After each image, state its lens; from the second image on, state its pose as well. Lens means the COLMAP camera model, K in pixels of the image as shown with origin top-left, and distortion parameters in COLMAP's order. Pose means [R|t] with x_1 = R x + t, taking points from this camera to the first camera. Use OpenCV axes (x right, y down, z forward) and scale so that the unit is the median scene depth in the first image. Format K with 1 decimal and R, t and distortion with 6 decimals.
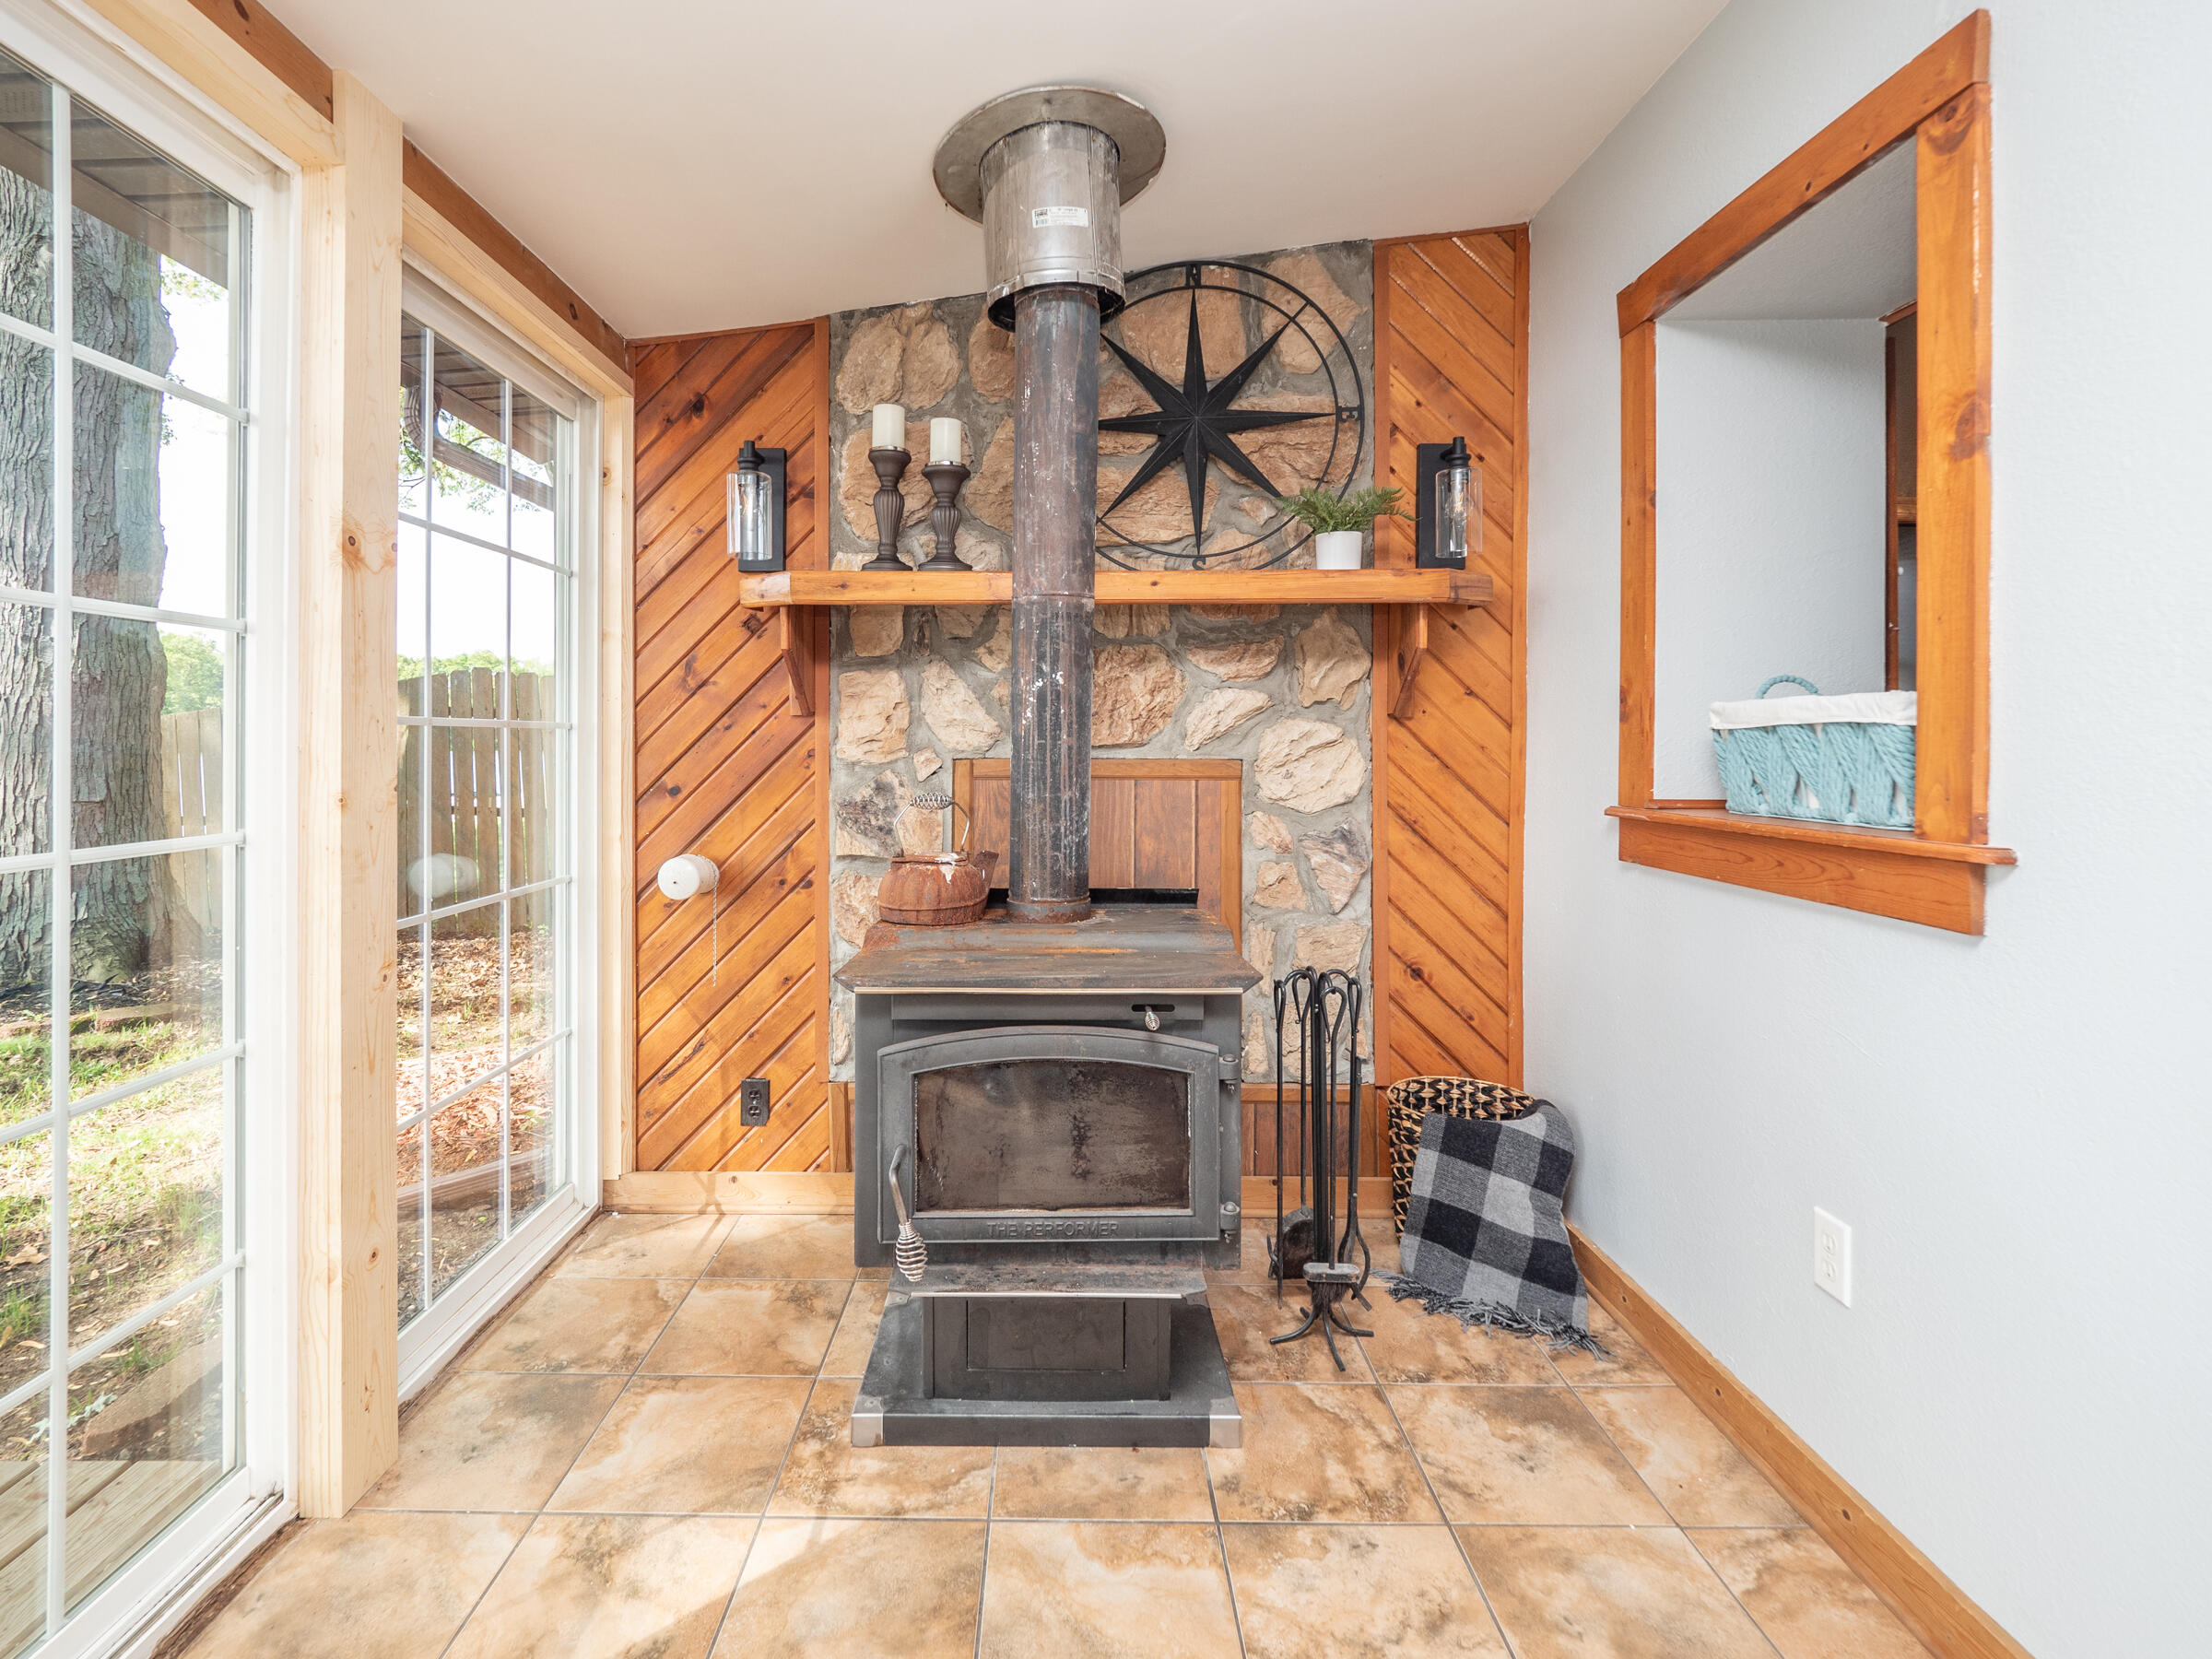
lens RADIAL K [[1000.1, 0, 1048.9], [0, 1000.1, 737.3], [0, 0, 1]] dist [0.000045, -0.001205]
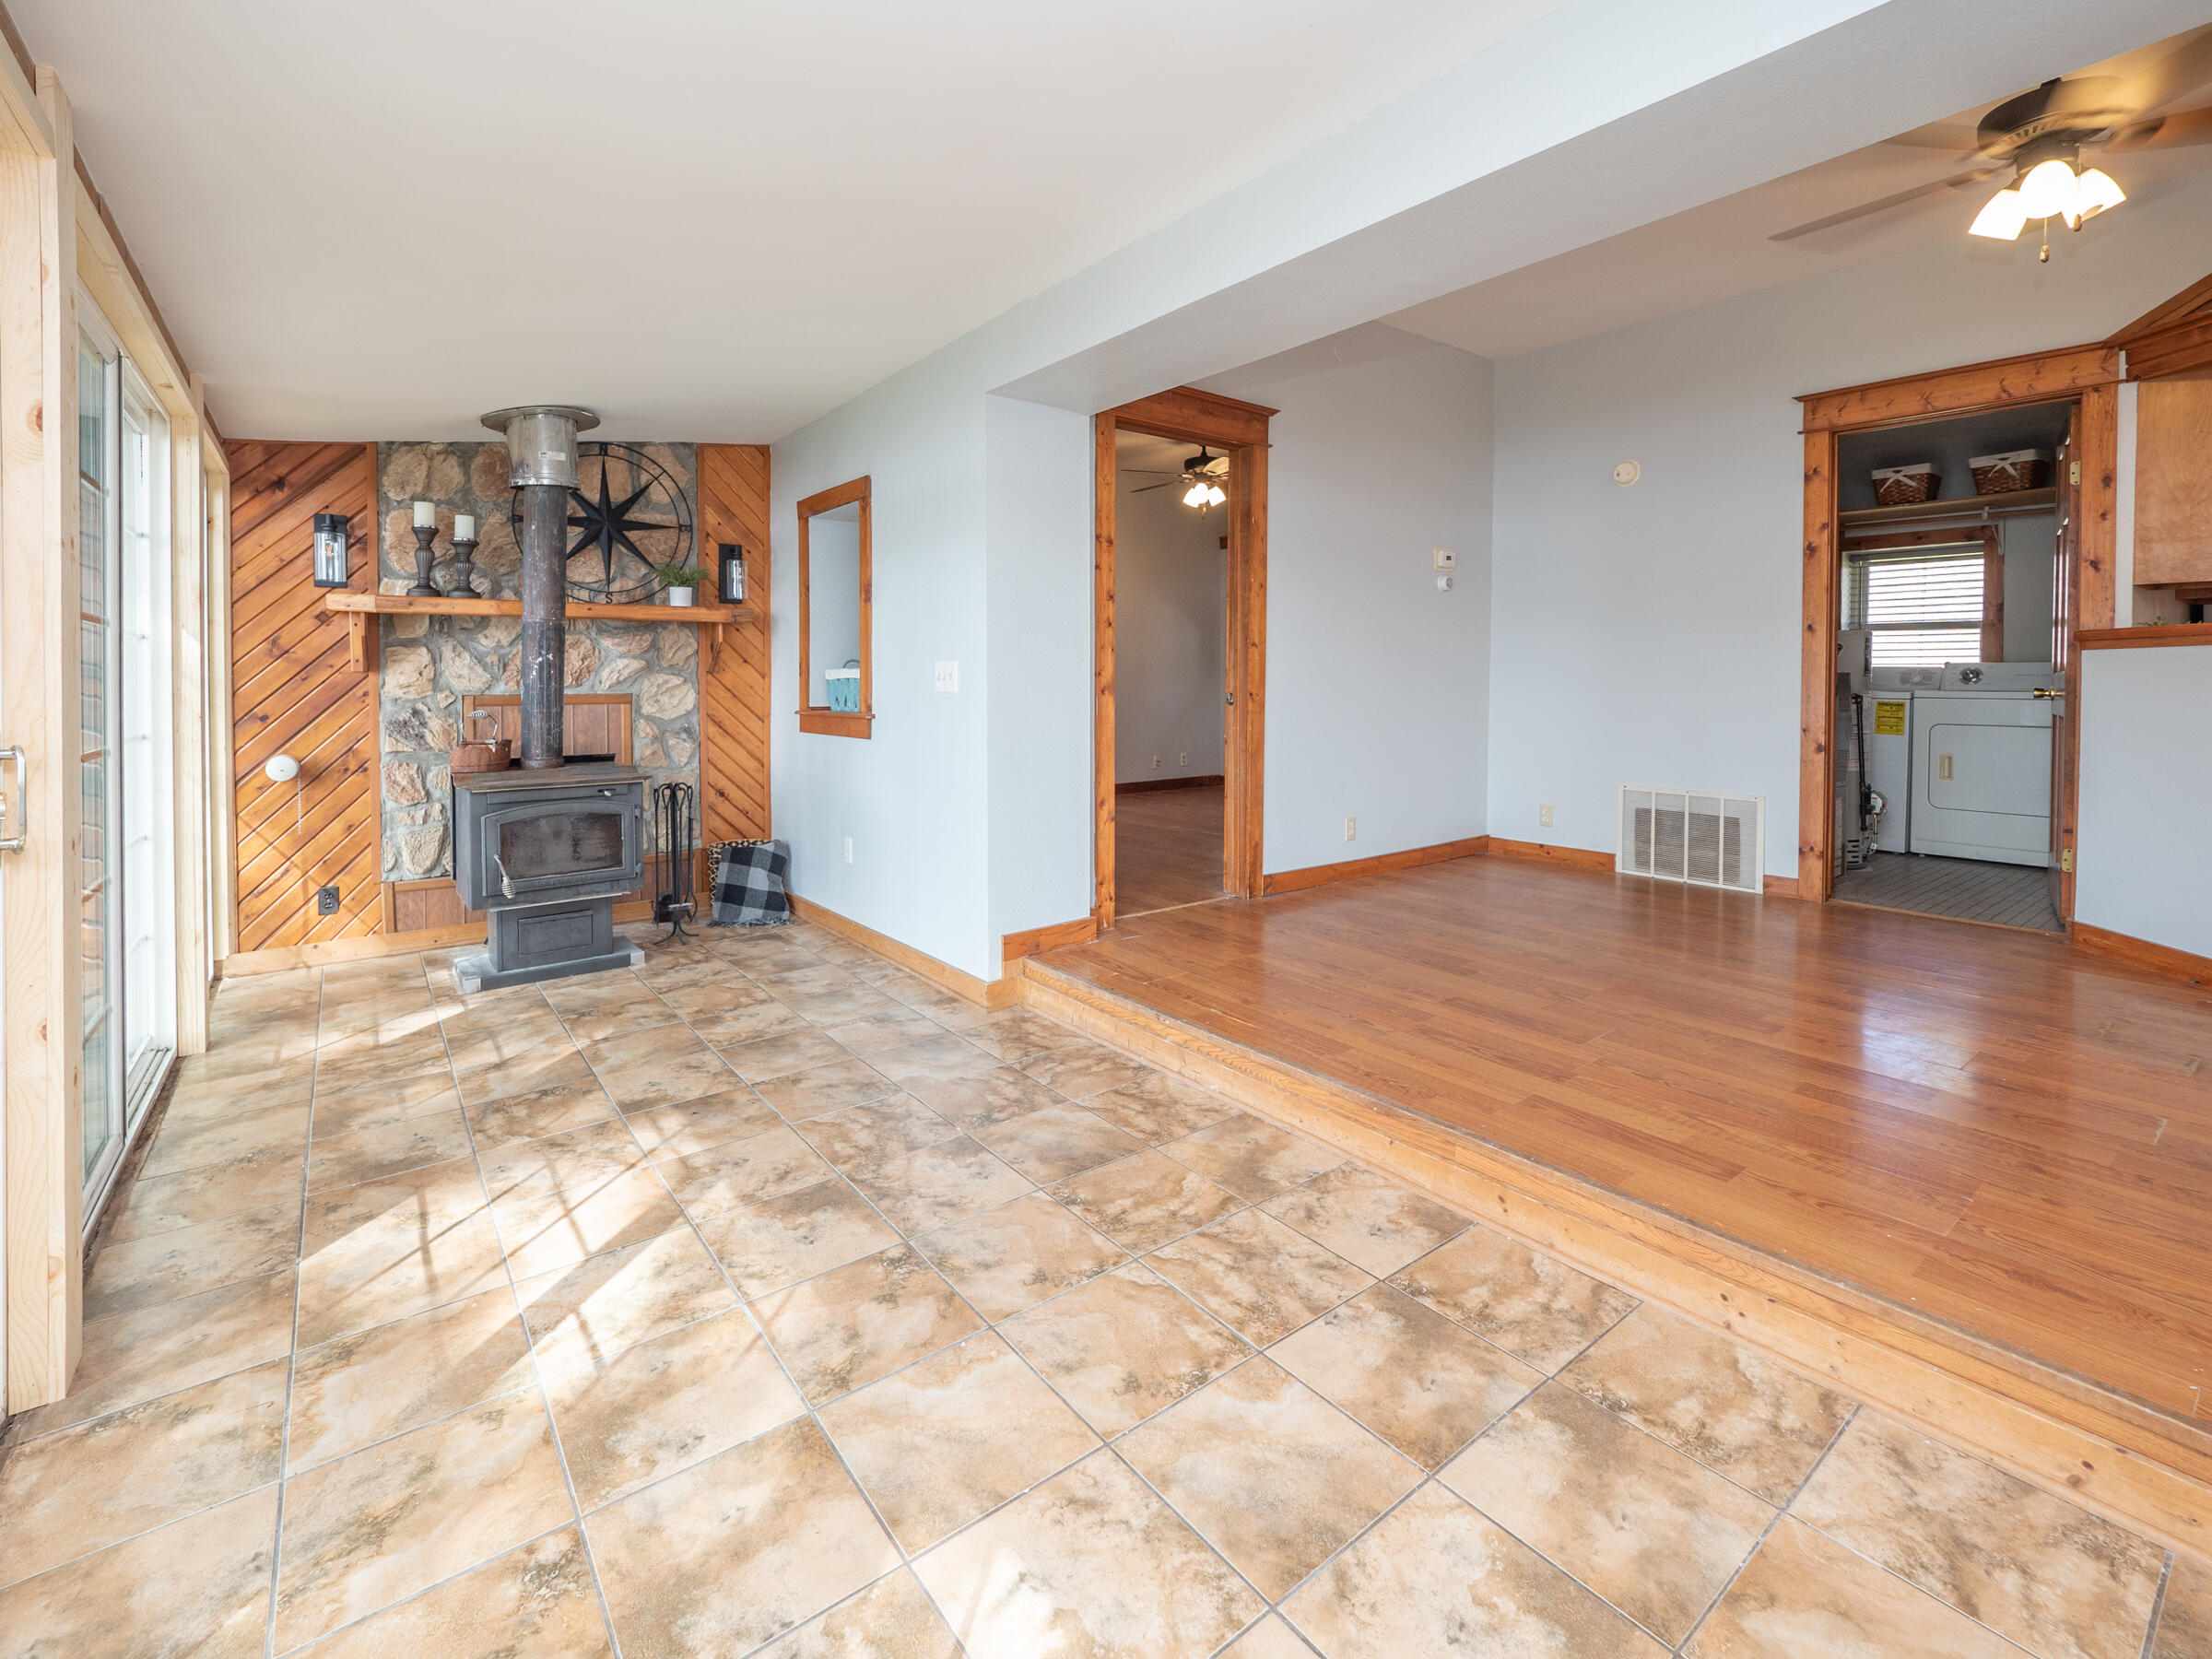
lens RADIAL K [[1000.1, 0, 1070.0], [0, 1000.1, 700.5], [0, 0, 1]] dist [0.000045, -0.001205]
pose [[0.798722, -0.016630, 0.601470, -0.312595], [0.004294, 0.999750, 0.021939, -0.004741], [-0.601685, -0.014940, 0.798594, -1.129633]]
